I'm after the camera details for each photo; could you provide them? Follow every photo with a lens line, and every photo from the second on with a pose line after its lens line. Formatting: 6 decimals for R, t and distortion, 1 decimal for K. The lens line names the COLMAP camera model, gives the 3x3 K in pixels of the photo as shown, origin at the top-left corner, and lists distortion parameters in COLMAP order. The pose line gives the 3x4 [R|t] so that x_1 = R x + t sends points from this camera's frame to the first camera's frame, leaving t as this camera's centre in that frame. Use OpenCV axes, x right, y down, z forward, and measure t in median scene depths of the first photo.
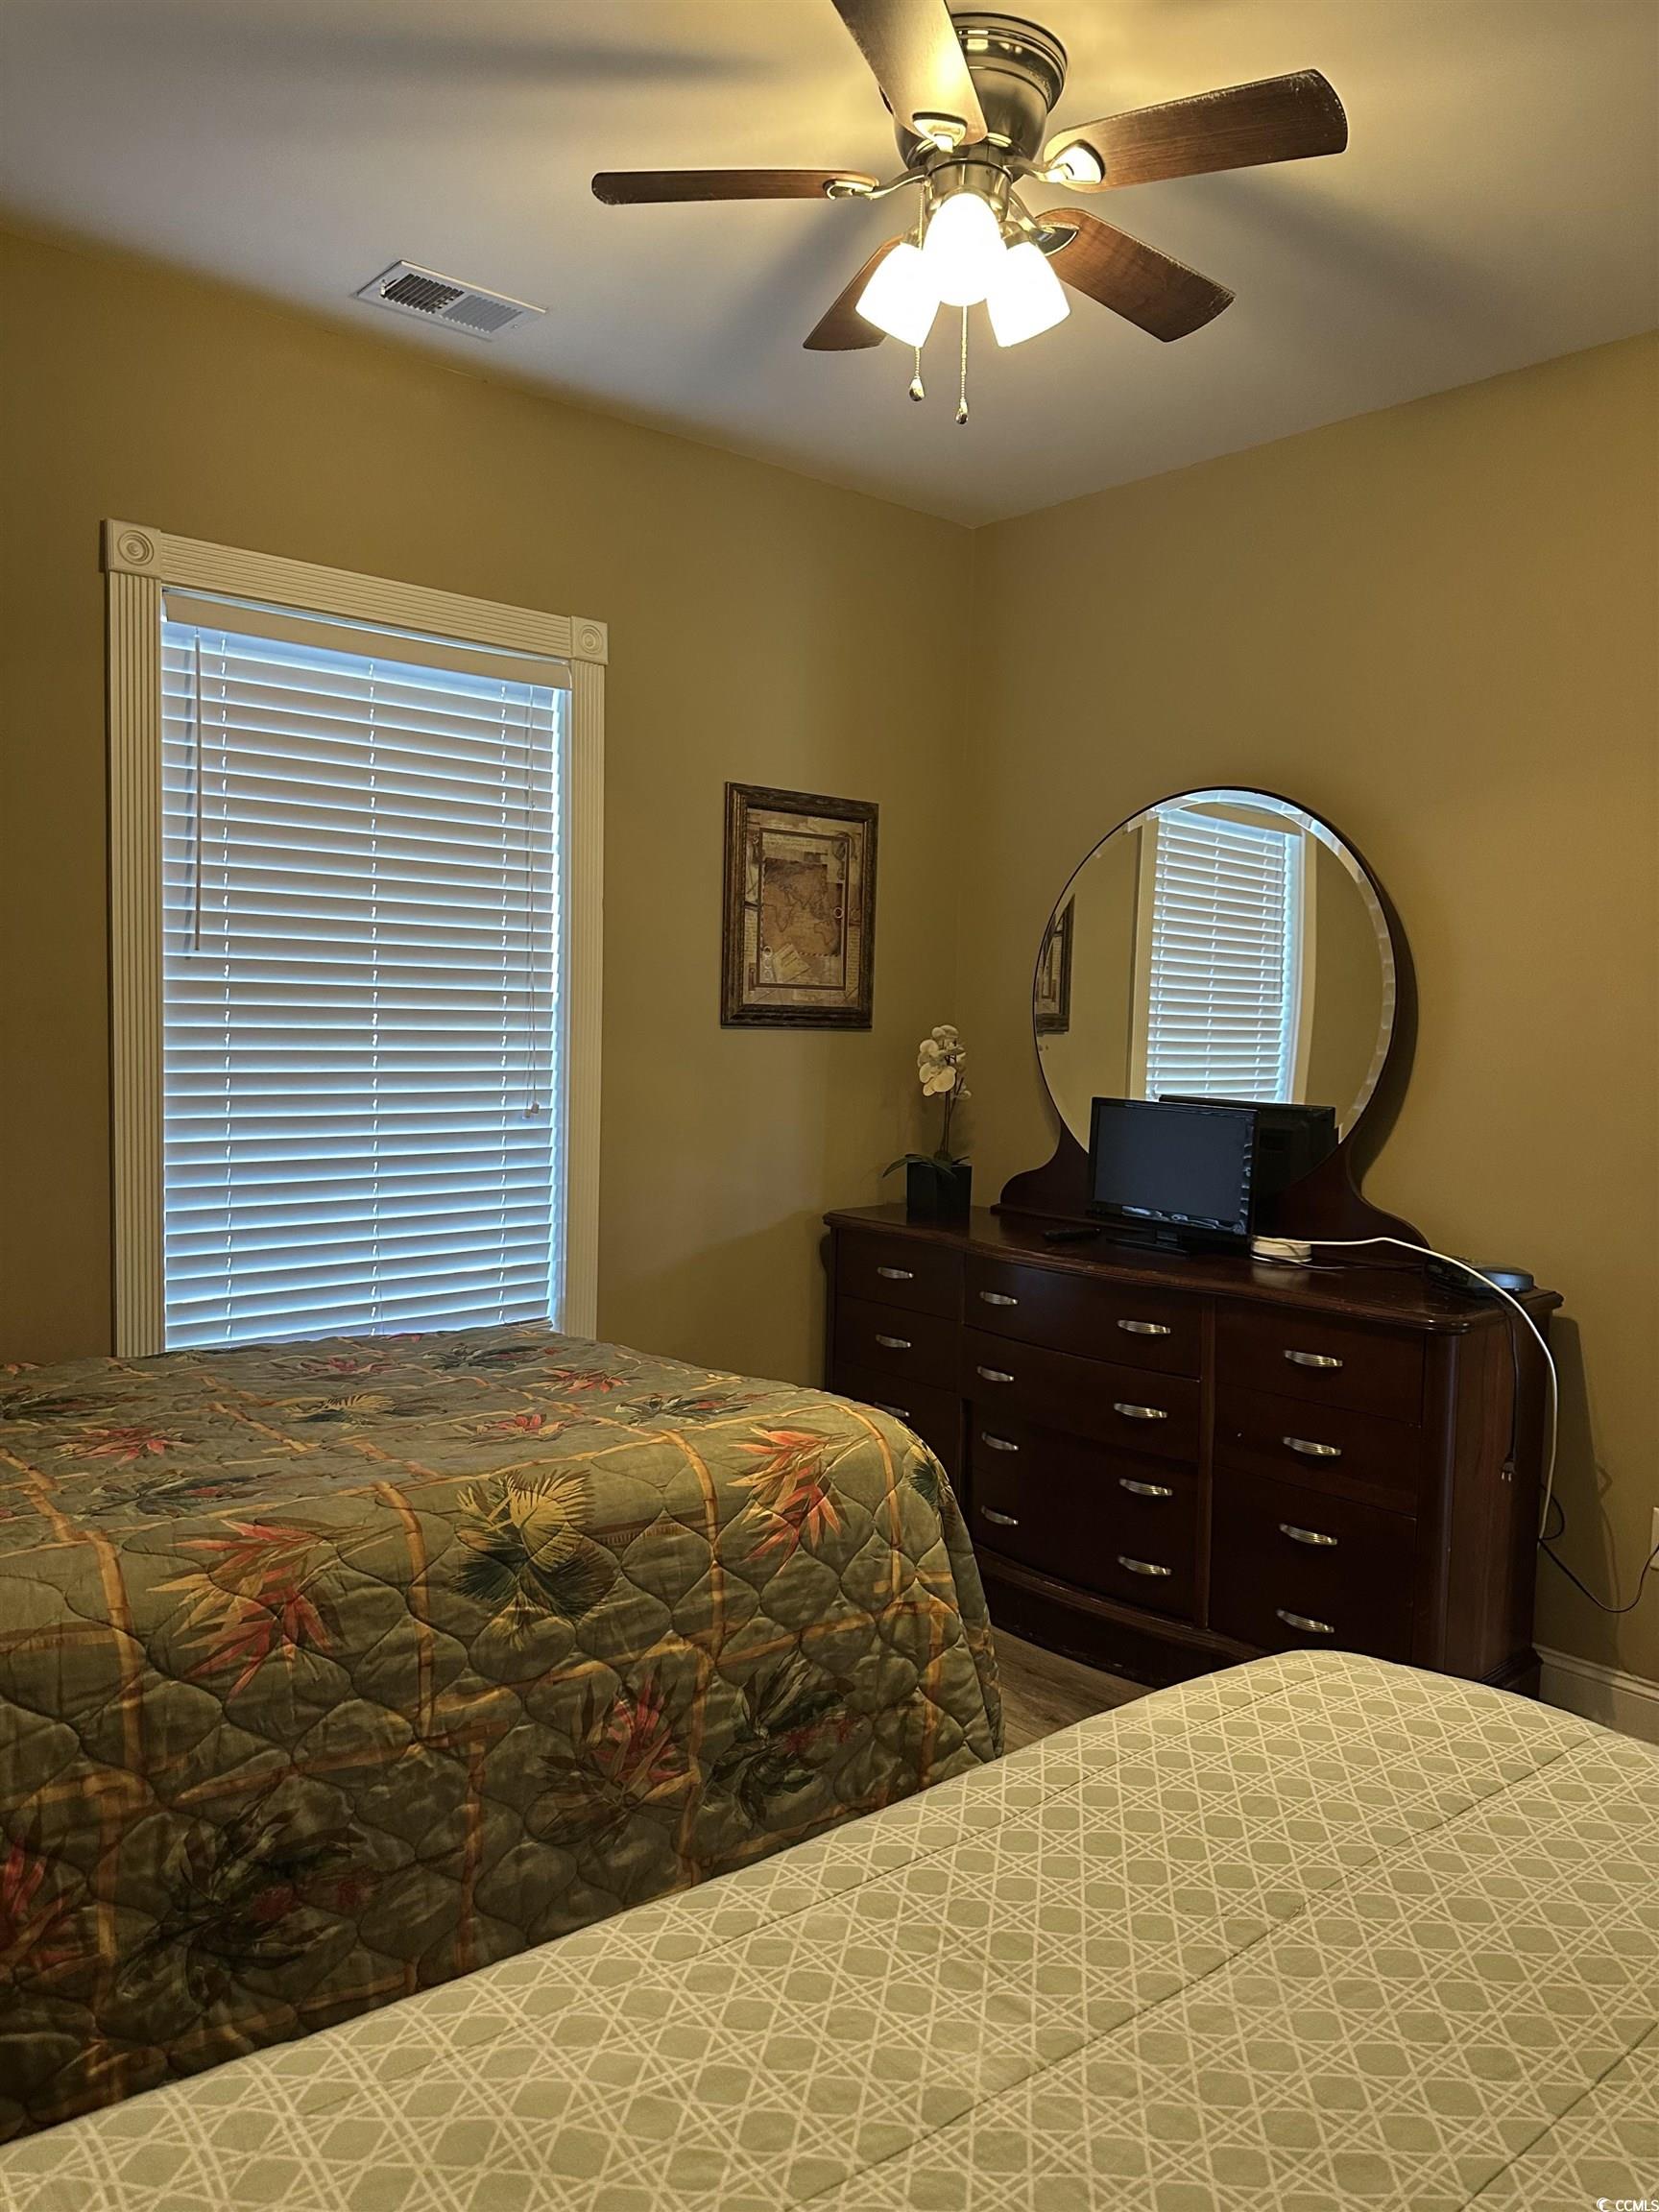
lens RADIAL K [[1543.4, 0, 826.0], [0, 1543.4, 1107.1], [0, 0, 1]] dist [0.108784, -0.167121]
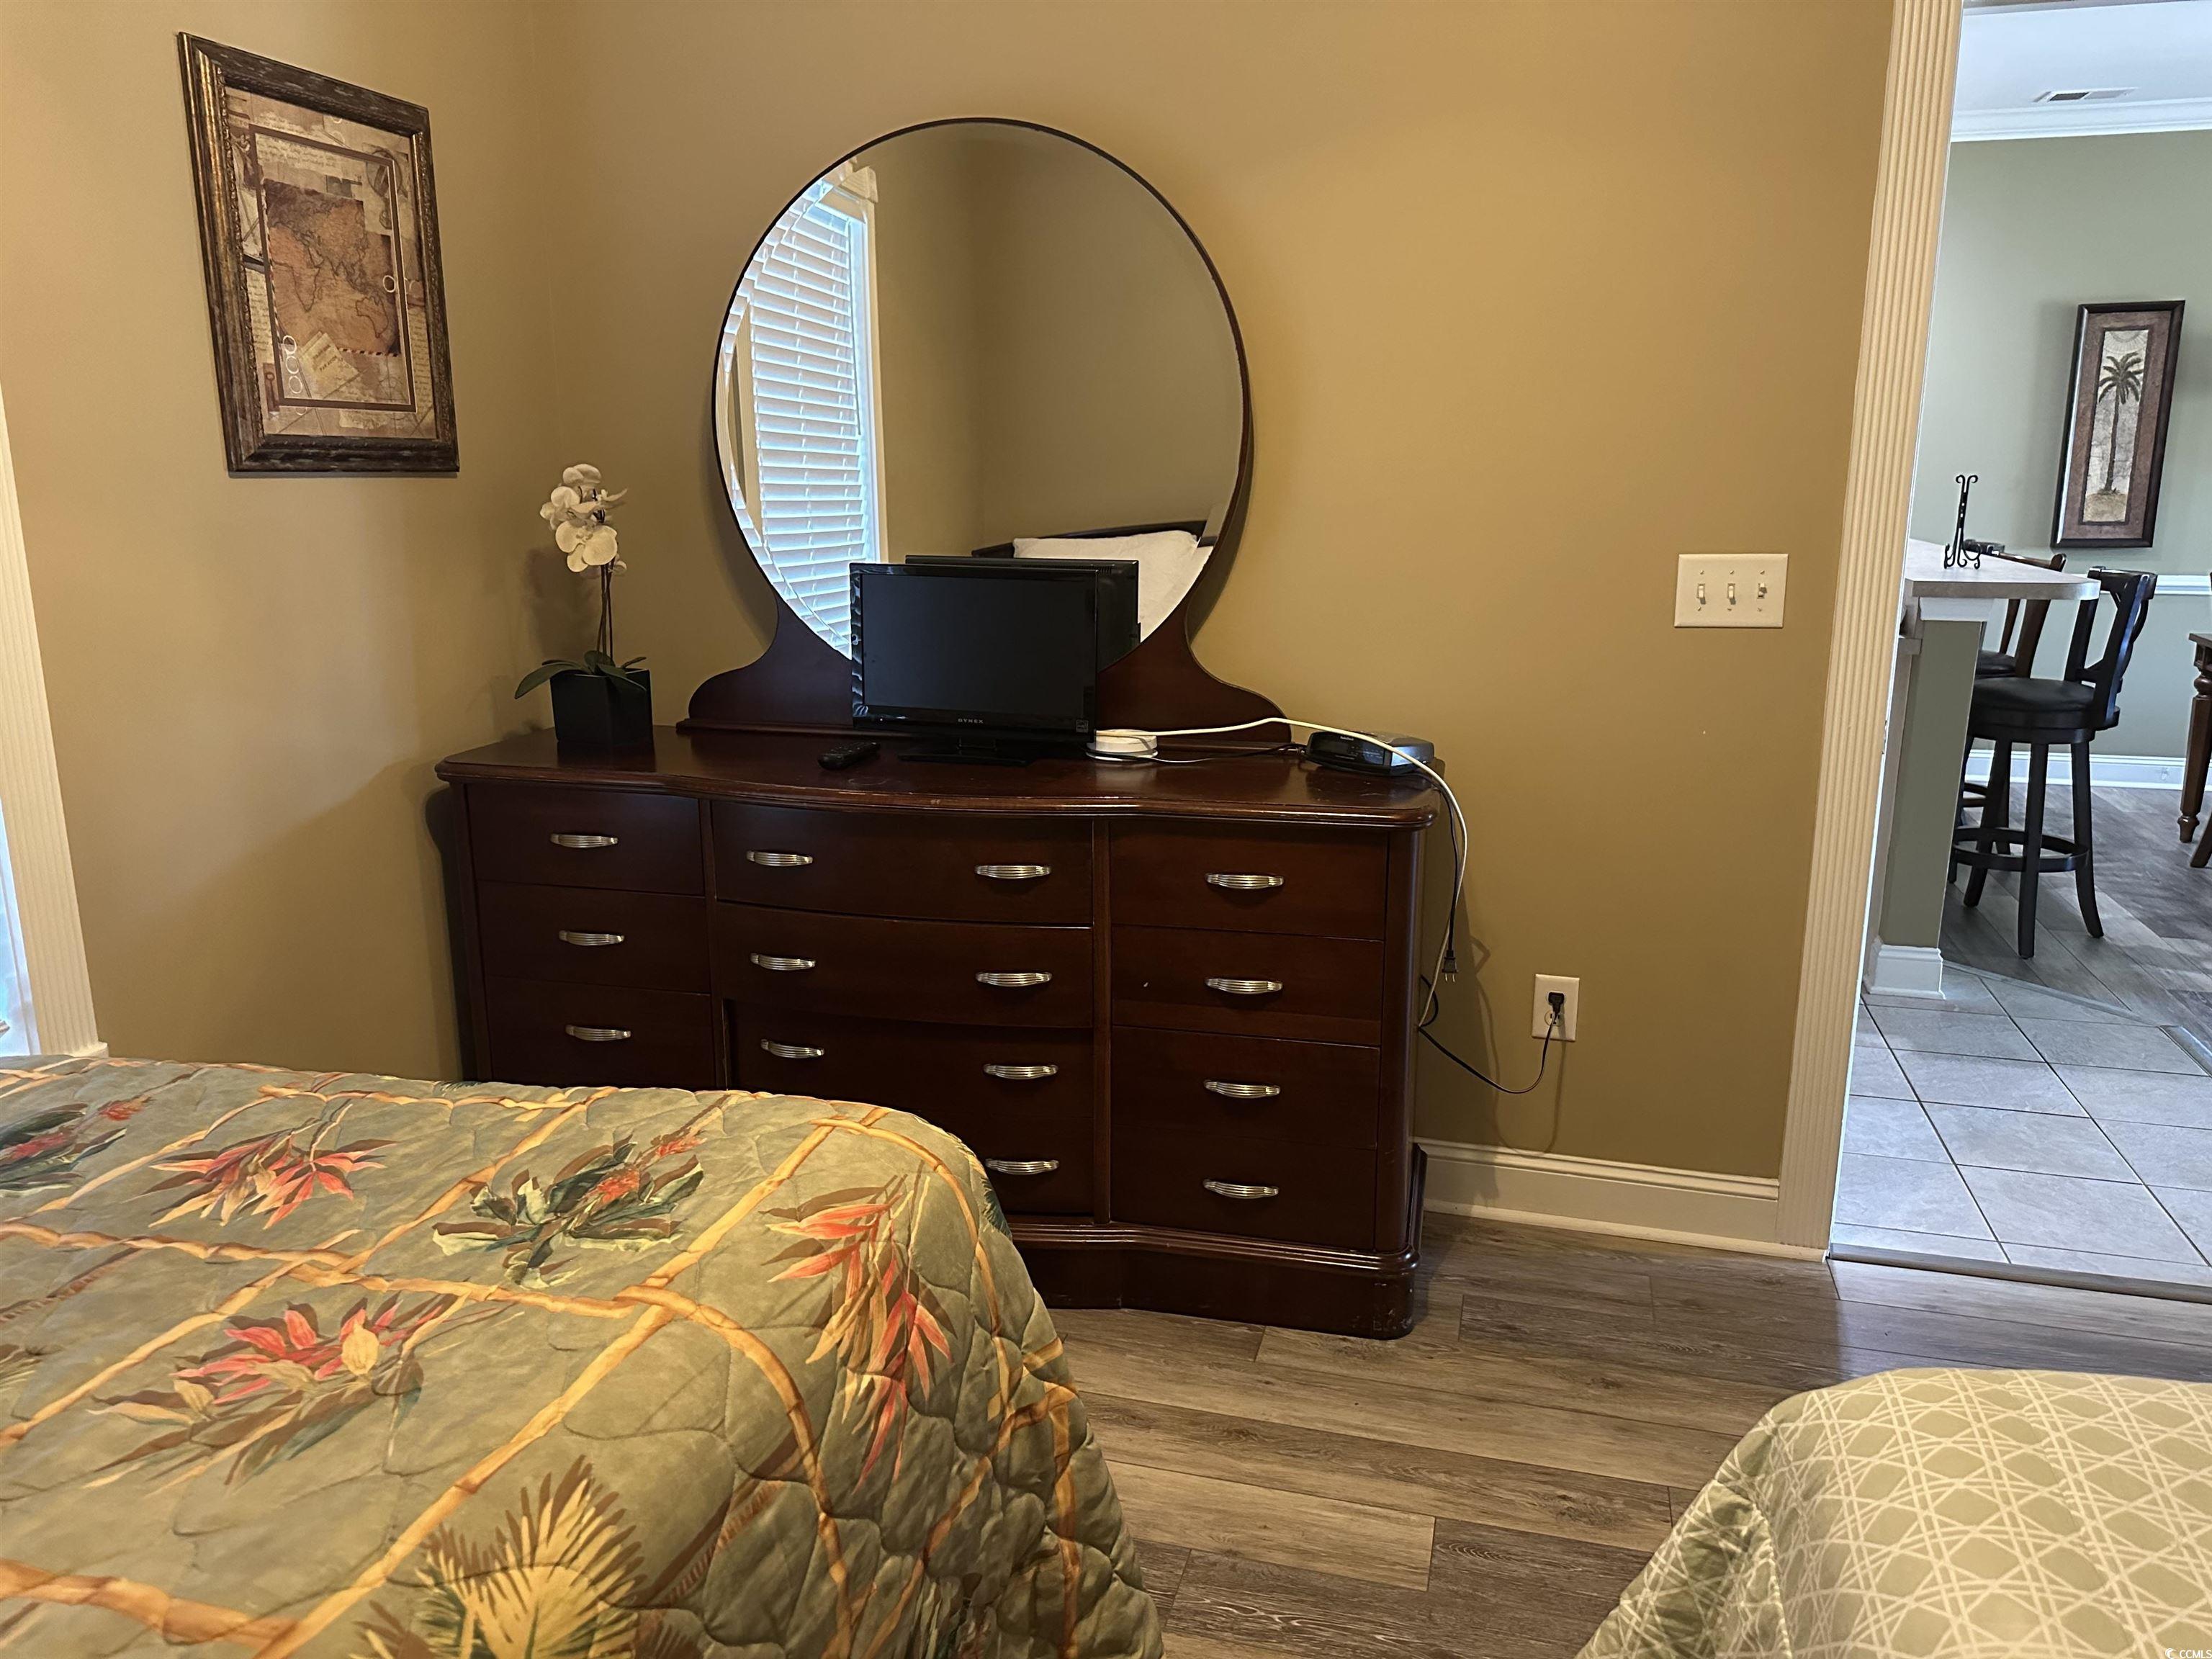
lens RADIAL K [[1568.2, 0, 1117.2], [0, 1568.2, 821.0], [0, 0, 1]] dist [0.058672, -0.074207]
pose [[0.828836, -0.146027, 0.540099, -0.138360], [0.053454, 0.981591, 0.183363, -0.015637], [-0.556932, -0.123107, 0.821384, 0.307997]]
